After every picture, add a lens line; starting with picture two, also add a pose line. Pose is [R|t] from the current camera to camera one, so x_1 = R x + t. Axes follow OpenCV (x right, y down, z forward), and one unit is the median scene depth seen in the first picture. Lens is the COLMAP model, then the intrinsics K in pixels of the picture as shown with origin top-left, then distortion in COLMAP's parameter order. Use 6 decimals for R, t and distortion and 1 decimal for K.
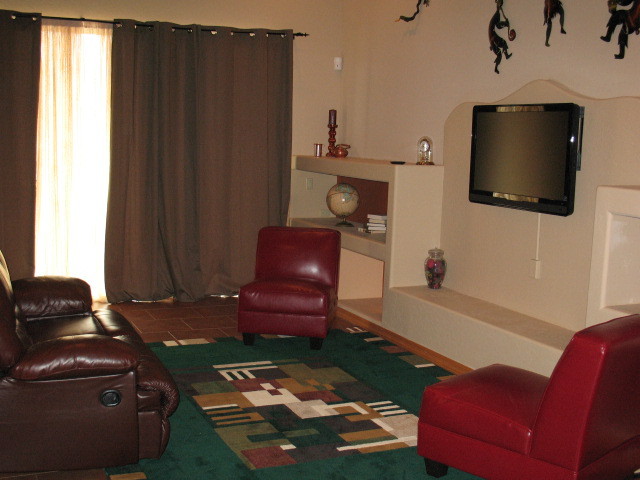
lens RADIAL K [[779.2, 0, 320.0], [0, 779.2, 240.0], [0, 0, 1]] dist [-0.019457, -0.023808]
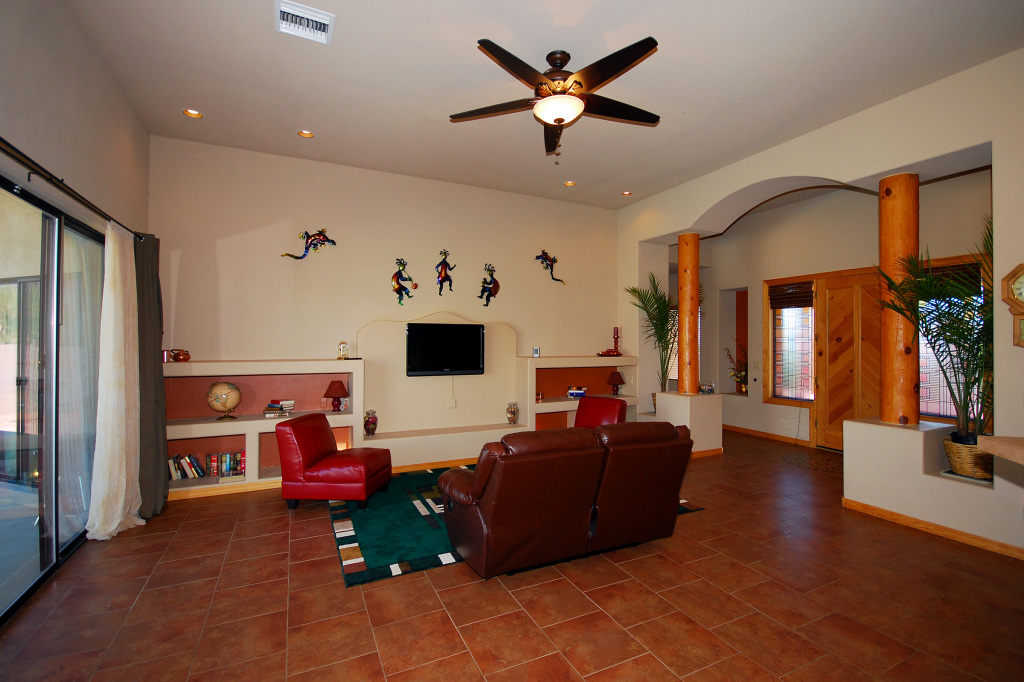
lens RADIAL K [[481.9, 0, 516.6], [0, 481.9, 336.1], [0, 0, 1]] dist [-0.001218, -0.000292]
pose [[-0.001721, -0.018198, 0.999833, -0.912516], [0.133499, 0.990881, 0.018265, -0.129661], [-0.991047, 0.133508, 0.000724, 0.758062]]
